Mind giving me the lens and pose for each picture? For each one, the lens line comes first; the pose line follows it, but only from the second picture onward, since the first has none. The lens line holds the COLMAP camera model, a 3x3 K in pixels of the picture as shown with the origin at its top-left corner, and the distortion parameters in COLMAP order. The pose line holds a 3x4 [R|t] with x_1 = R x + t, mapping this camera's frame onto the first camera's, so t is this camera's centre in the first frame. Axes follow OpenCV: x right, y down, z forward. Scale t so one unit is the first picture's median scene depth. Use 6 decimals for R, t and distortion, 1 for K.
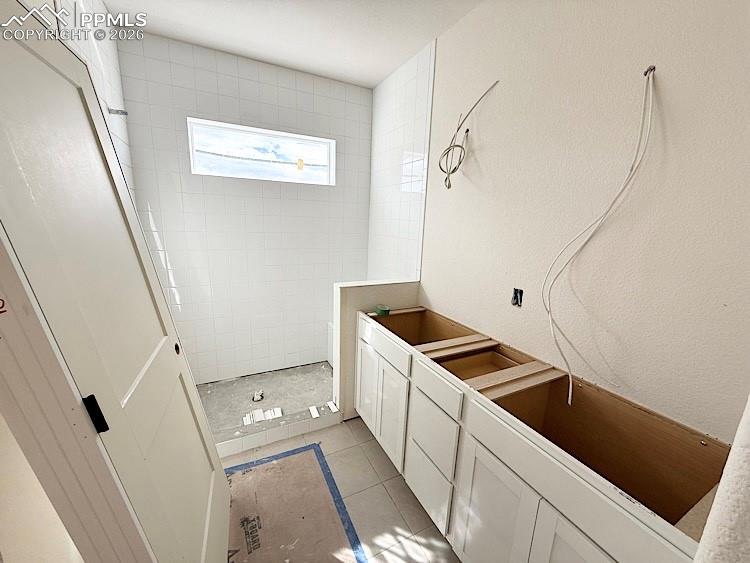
lens RADIAL K [[297.2, 0, 372.6], [0, 297.2, 281.2], [0, 0, 1]] dist [-0.001210, 0.000091]
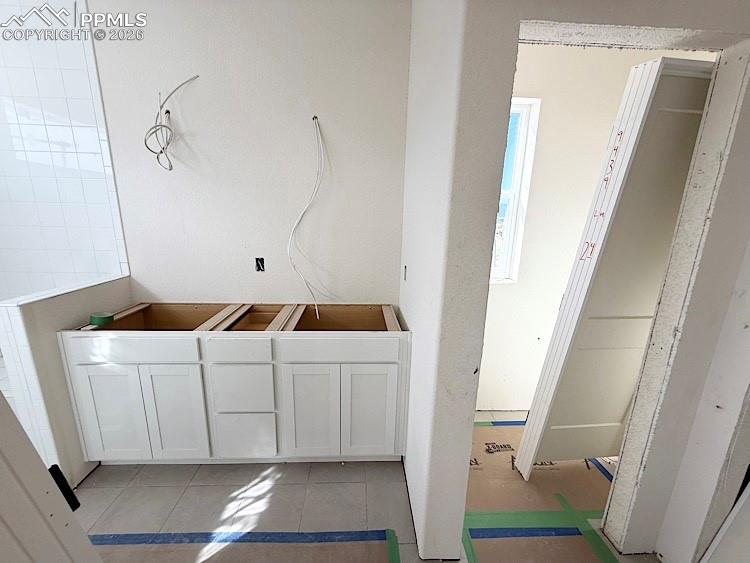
lens RADIAL K [[297.2, 0, 372.6], [0, 297.2, 281.2], [0, 0, 1]] dist [-0.001210, 0.000091]
pose [[0.407460, -0.224012, 0.885322, -0.416256], [0.178962, 0.970237, 0.163133, 0.002132], [-0.895516, 0.091969, 0.435423, 0.009716]]
